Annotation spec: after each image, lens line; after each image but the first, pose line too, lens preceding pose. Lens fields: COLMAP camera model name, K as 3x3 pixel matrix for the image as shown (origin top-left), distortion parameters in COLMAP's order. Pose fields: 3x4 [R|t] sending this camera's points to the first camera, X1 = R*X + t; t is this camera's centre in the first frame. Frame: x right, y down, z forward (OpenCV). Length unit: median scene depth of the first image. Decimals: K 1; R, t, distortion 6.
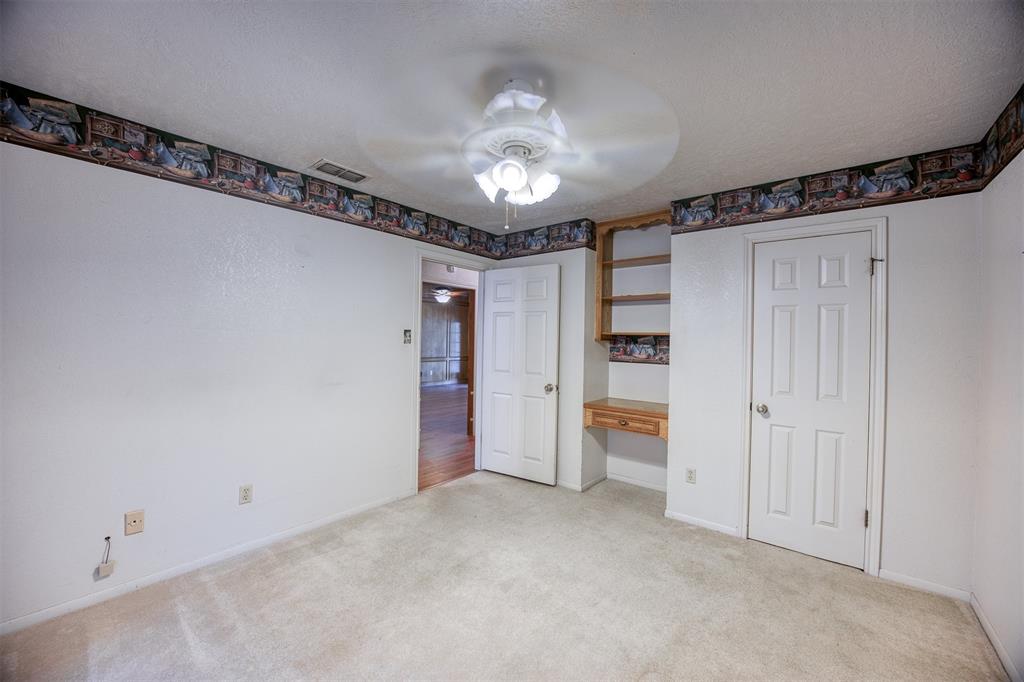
lens RADIAL K [[396.9, 0, 508.9], [0, 396.9, 341.3], [0, 0, 1]] dist [-0.025572, 0.002948]
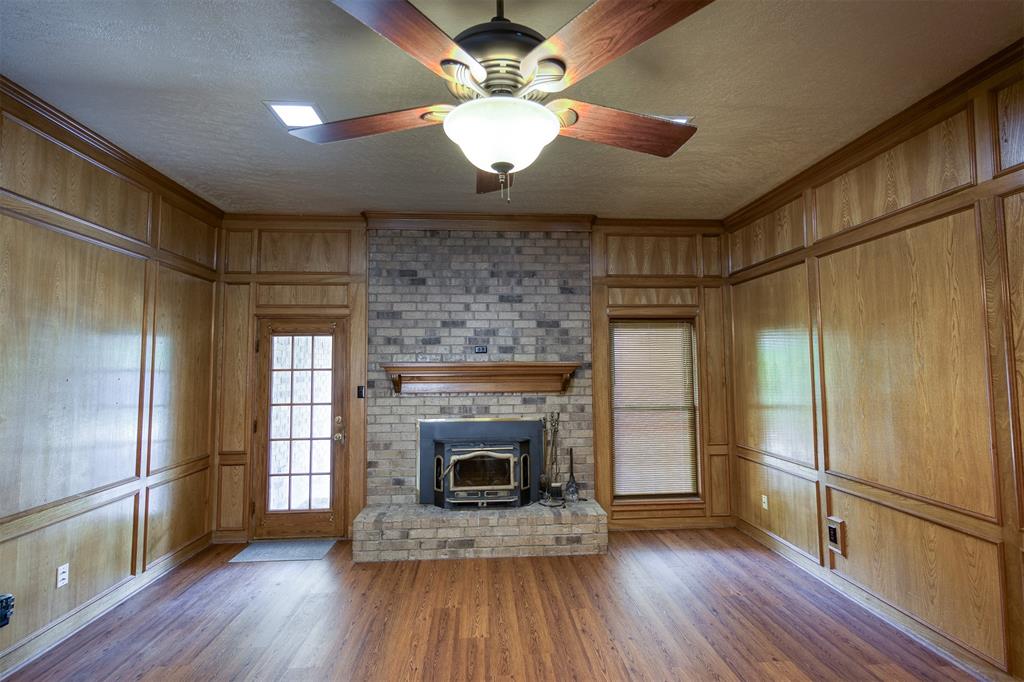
lens RADIAL K [[476.5, 0, 512.6], [0, 476.5, 337.8], [0, 0, 1]] dist [0.003950, 0.000897]
pose [[0.726183, 0.025222, 0.687039, -0.196914], [0.022350, 0.997932, -0.060260, -0.022606], [-0.687138, 0.059115, 0.724118, 0.642793]]
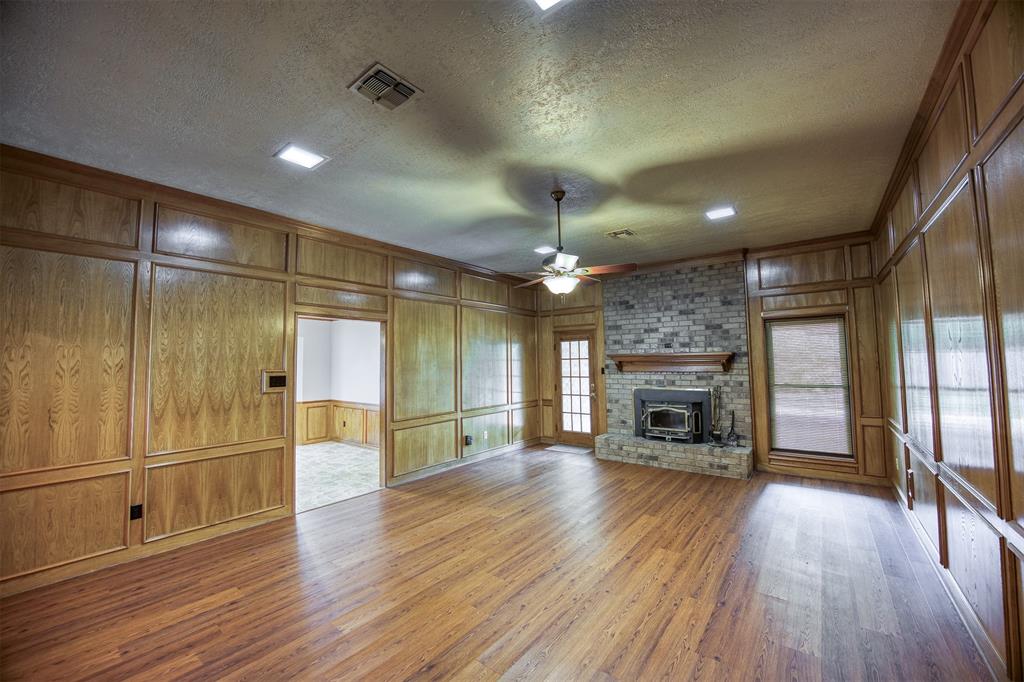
lens RADIAL K [[396.9, 0, 516.6], [0, 396.9, 336.0], [0, 0, 1]] dist [-0.025572, 0.002948]
pose [[0.998978, -0.025504, 0.037320, -0.166421], [0.028150, 0.996993, -0.072194, -0.017358], [-0.035366, 0.073170, 0.996692, 0.426460]]
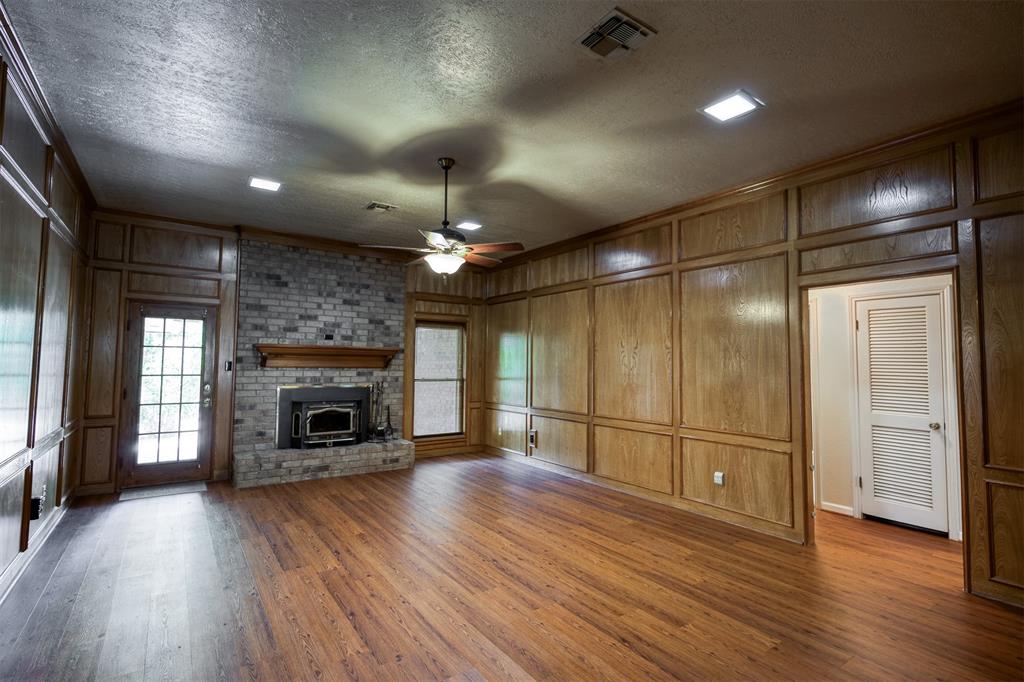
lens RADIAL K [[476.5, 0, 511.1], [0, 476.5, 338.5], [0, 0, 1]] dist [0.003950, 0.000897]
pose [[0.267134, 0.040775, 0.962796, -0.421298], [-0.000414, 0.999109, -0.042198, -0.012272], [-0.963659, 0.010874, 0.266913, 0.595180]]
